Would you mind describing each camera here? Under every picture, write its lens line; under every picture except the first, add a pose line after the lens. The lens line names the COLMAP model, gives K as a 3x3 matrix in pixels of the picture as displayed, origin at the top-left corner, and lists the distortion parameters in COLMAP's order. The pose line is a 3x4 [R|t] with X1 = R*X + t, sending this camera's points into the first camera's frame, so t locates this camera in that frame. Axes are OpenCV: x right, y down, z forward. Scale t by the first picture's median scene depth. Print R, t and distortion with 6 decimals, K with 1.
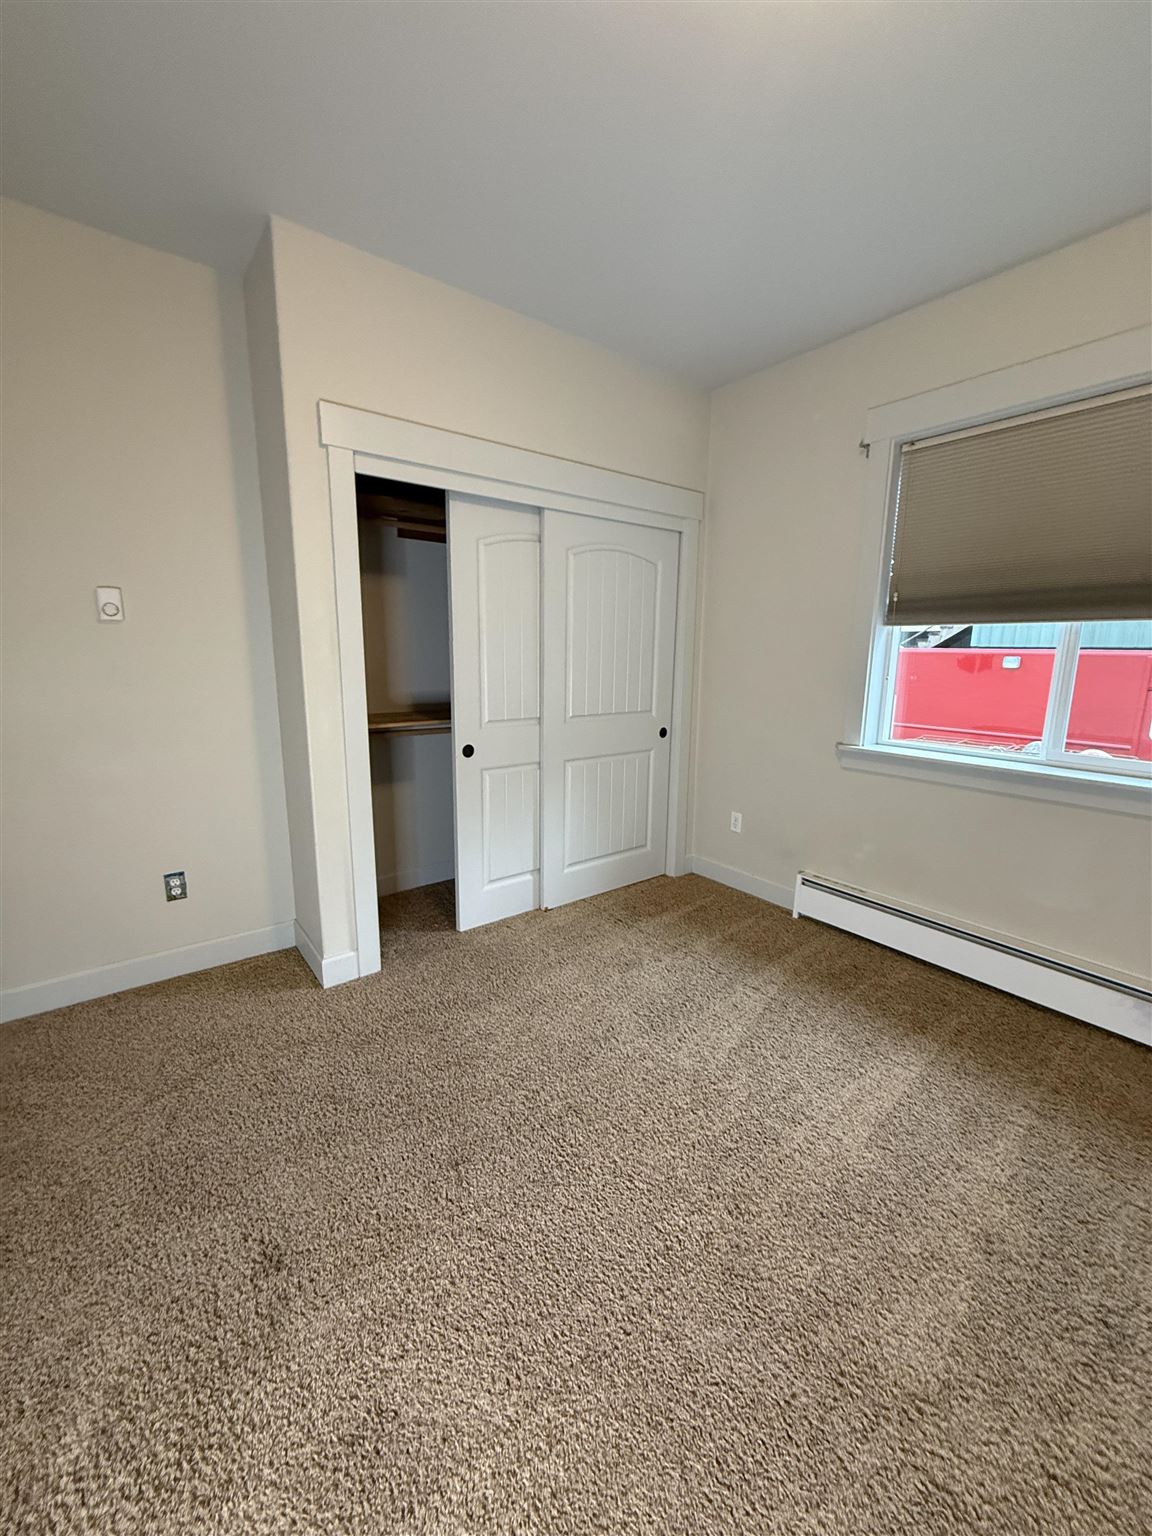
lens RADIAL K [[610.5, 0, 568.1], [0, 610.5, 768.1], [0, 0, 1]] dist [0.000980, -0.000534]
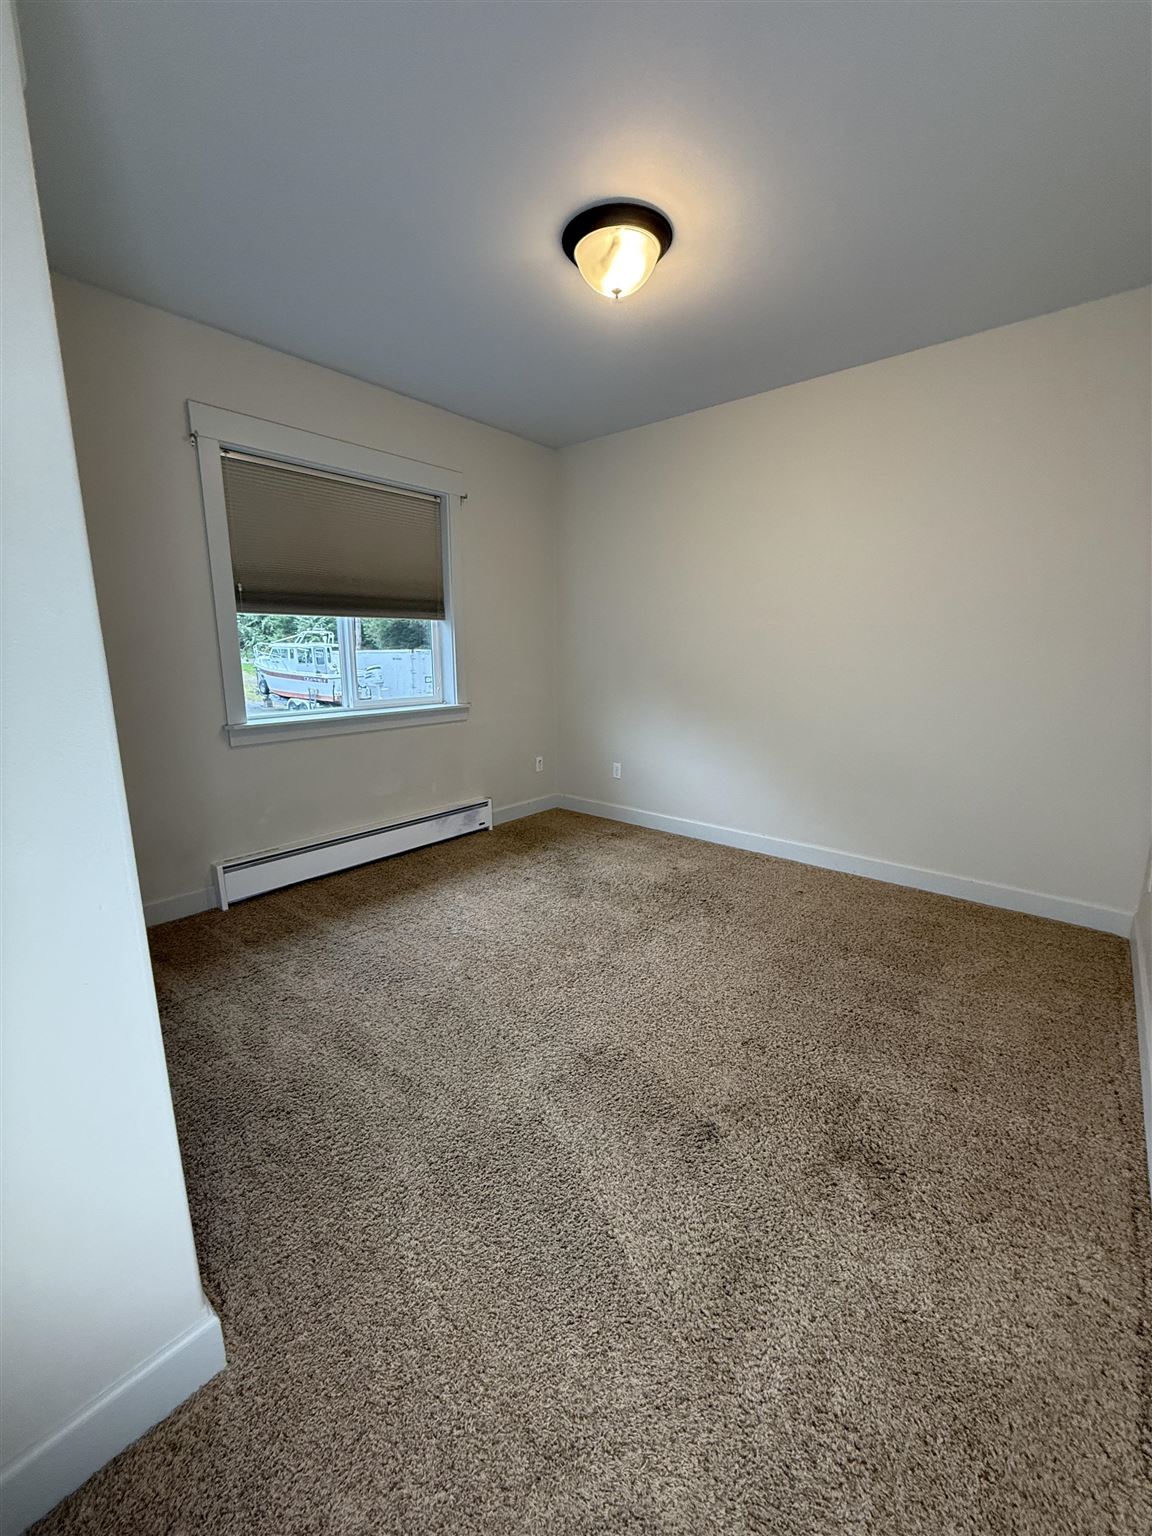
lens RADIAL K [[610.5, 0, 569.1], [0, 610.5, 771.5], [0, 0, 1]] dist [0.000980, -0.000534]
pose [[-0.218319, -0.196657, 0.955857, -0.687226], [0.189332, 0.952338, 0.239177, -0.102316], [-0.957335, 0.233191, -0.170680, 0.639016]]
